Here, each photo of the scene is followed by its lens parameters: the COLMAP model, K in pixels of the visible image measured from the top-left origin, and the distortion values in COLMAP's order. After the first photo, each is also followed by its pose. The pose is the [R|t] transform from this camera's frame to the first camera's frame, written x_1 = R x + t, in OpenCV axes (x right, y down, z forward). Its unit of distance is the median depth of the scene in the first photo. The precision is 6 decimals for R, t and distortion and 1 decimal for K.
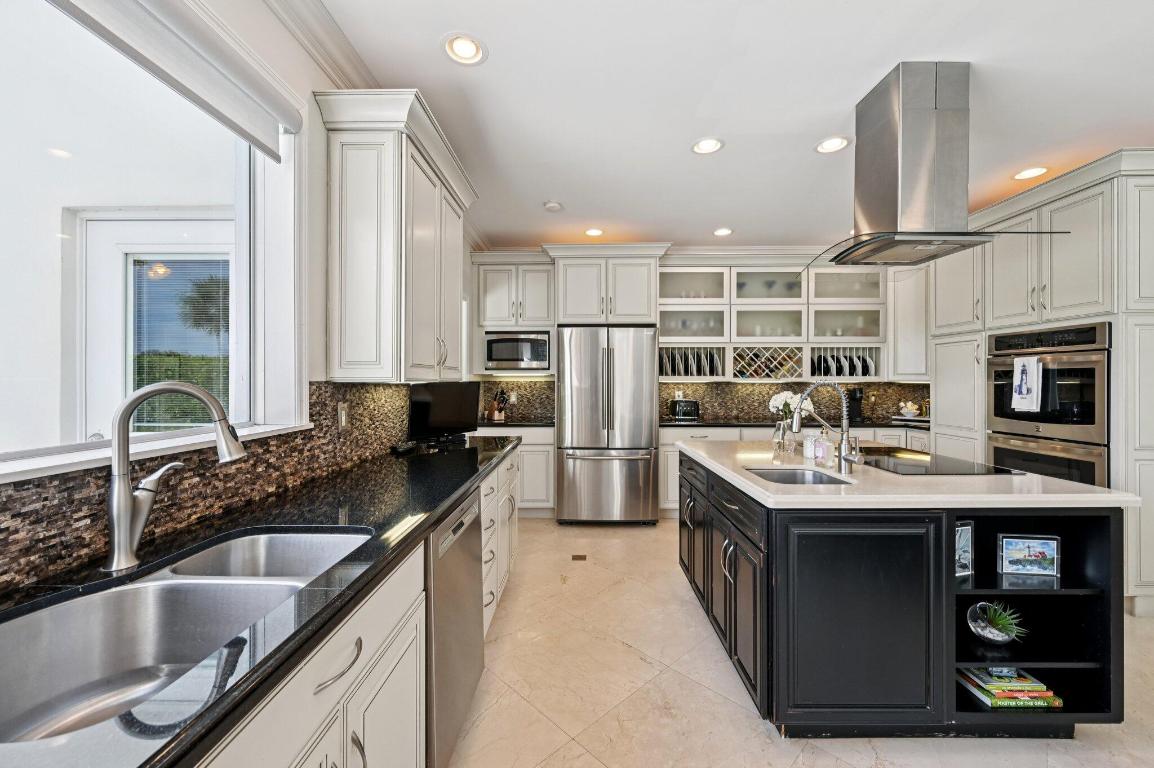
lens RADIAL K [[458.1, 0, 577.1], [0, 458.1, 379.4], [0, 0, 1]] dist [-0.001952, -0.000071]
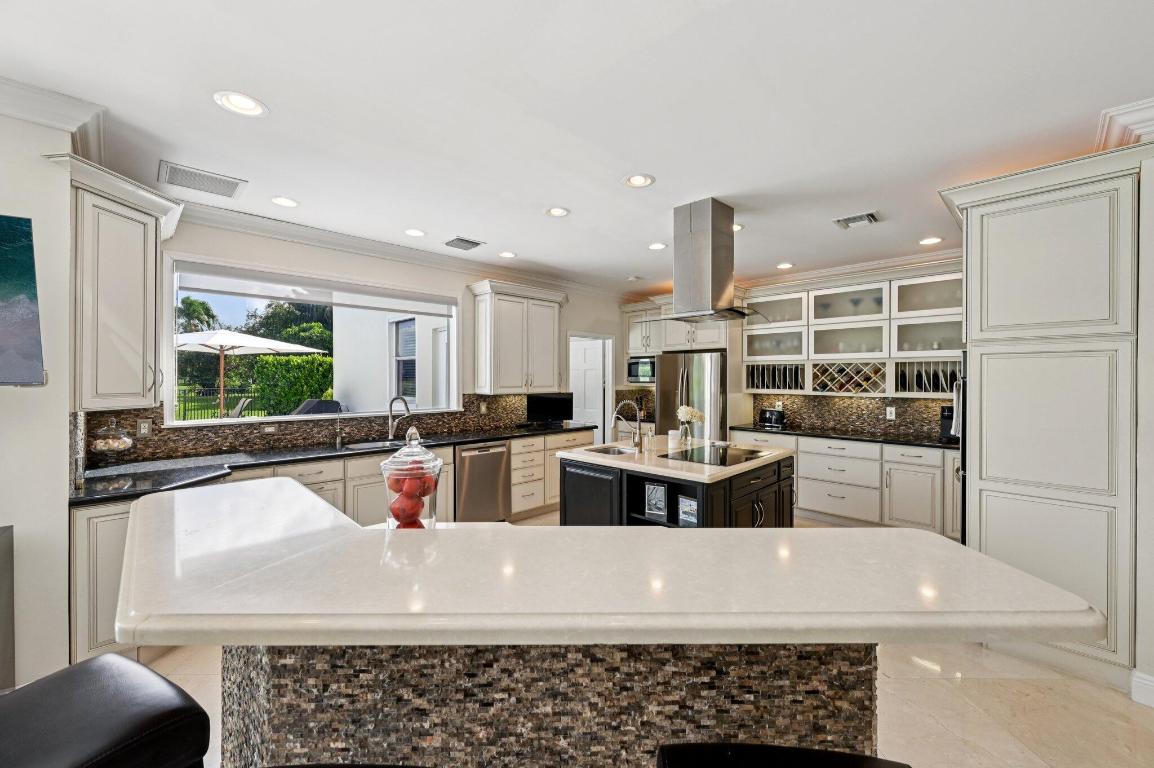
lens RADIAL K [[458.1, 0, 578.7], [0, 458.1, 375.9], [0, 0, 1]] dist [-0.001952, -0.000071]
pose [[0.712909, -0.001539, -0.701255, 0.717461], [-0.001072, 0.999994, -0.003284, -0.037168], [0.701256, 0.003093, 0.712903, -0.182774]]
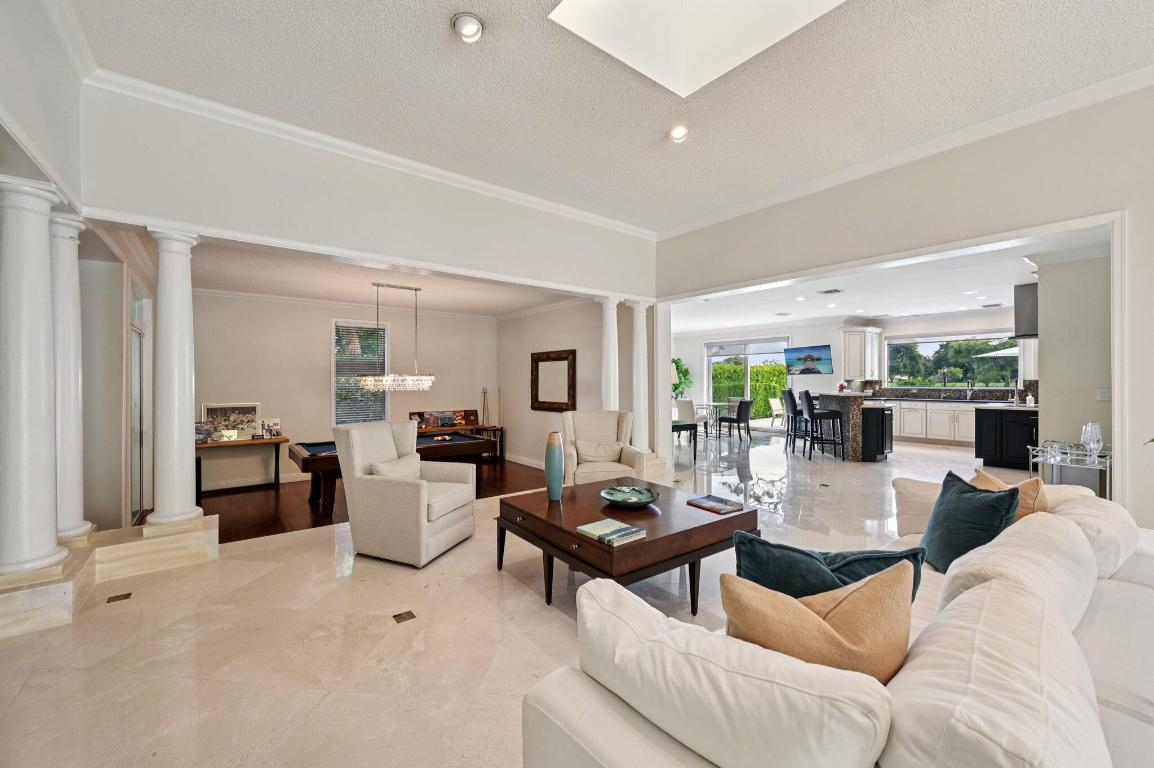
lens RADIAL K [[458.1, 0, 572.6], [0, 458.1, 380.1], [0, 0, 1]] dist [-0.001952, -0.000071]
pose [[-0.787033, 0.000995, -0.616910, 2.449446], [0.001657, 0.999999, -0.000501, 0.001024], [0.616909, -0.001416, -0.787033, 0.737232]]
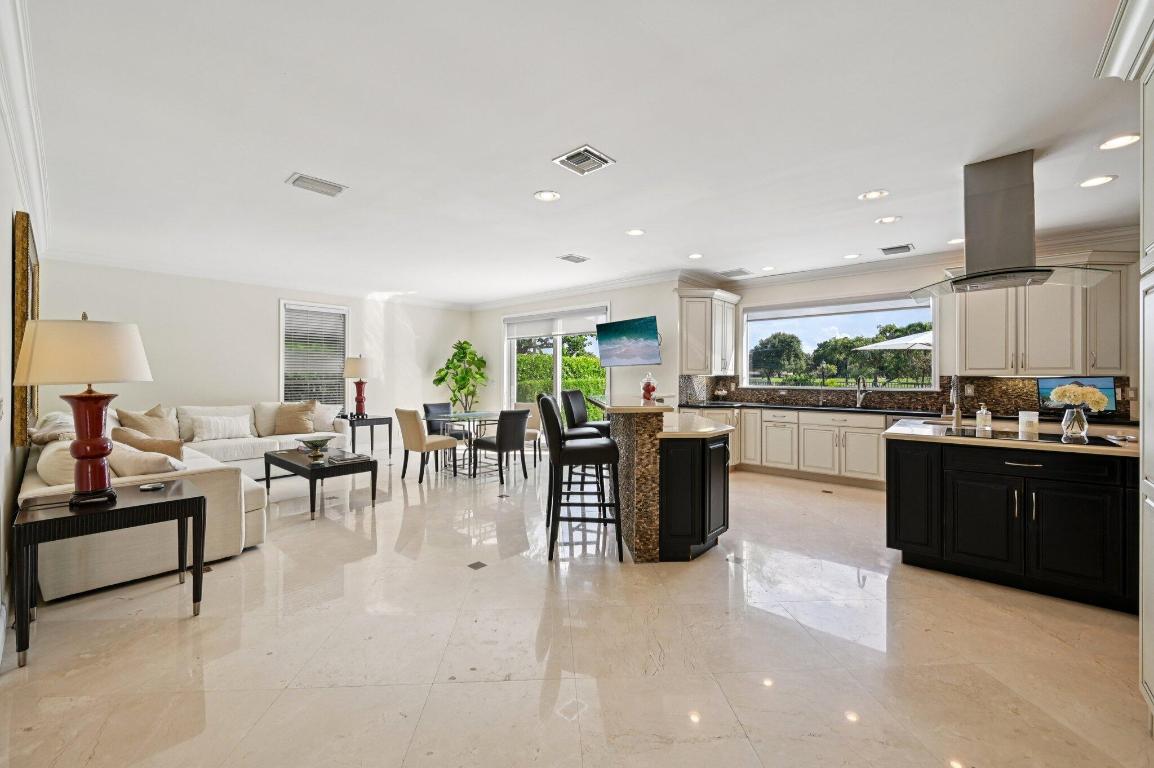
lens RADIAL K [[458.1, 0, 569.9], [0, 458.1, 375.6], [0, 0, 1]] dist [-0.001952, -0.000071]
pose [[-0.664739, -0.000193, -0.747076, 1.272165], [-0.001026, 0.999999, 0.000655, 0.001731], [0.747075, 0.001202, -0.664739, 0.462915]]
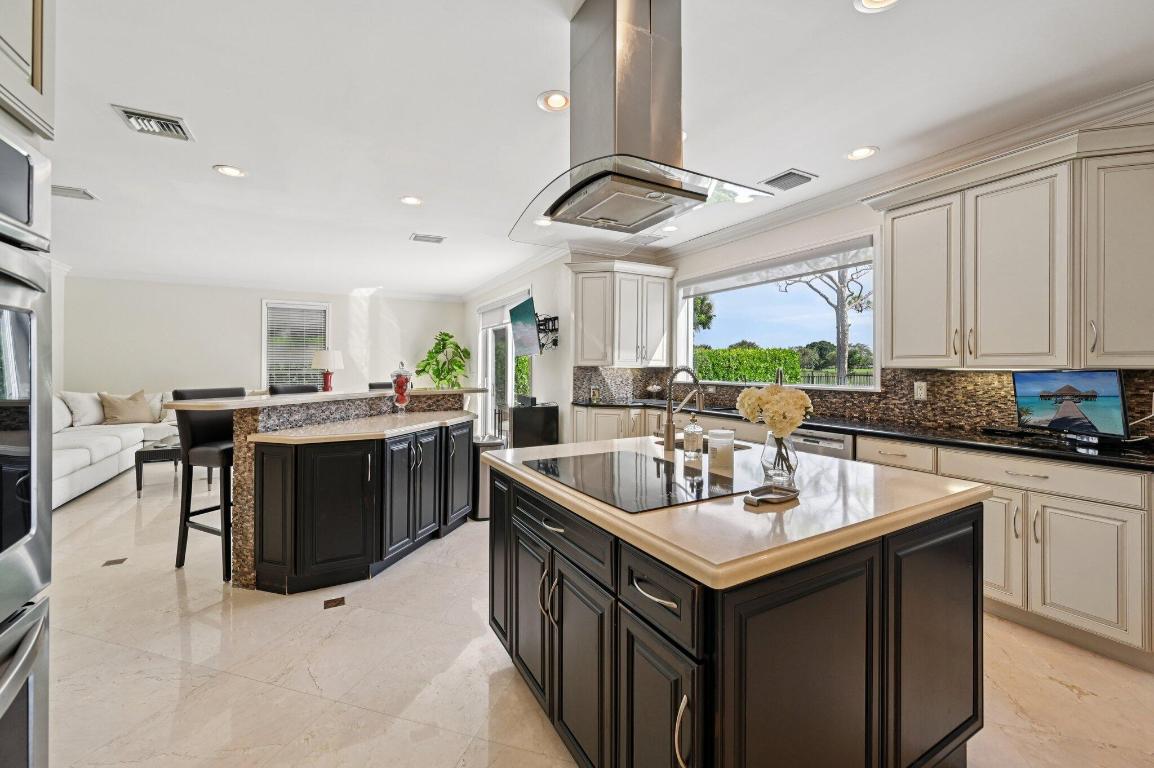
lens RADIAL K [[458.1, 0, 574.7], [0, 458.1, 369.1], [0, 0, 1]] dist [-0.001952, -0.000071]
pose [[-0.876244, 0.000270, -0.481868, 0.575225], [-0.002513, 0.999984, 0.005131, 0.001757], [0.481861, 0.005707, -0.876229, 0.809760]]
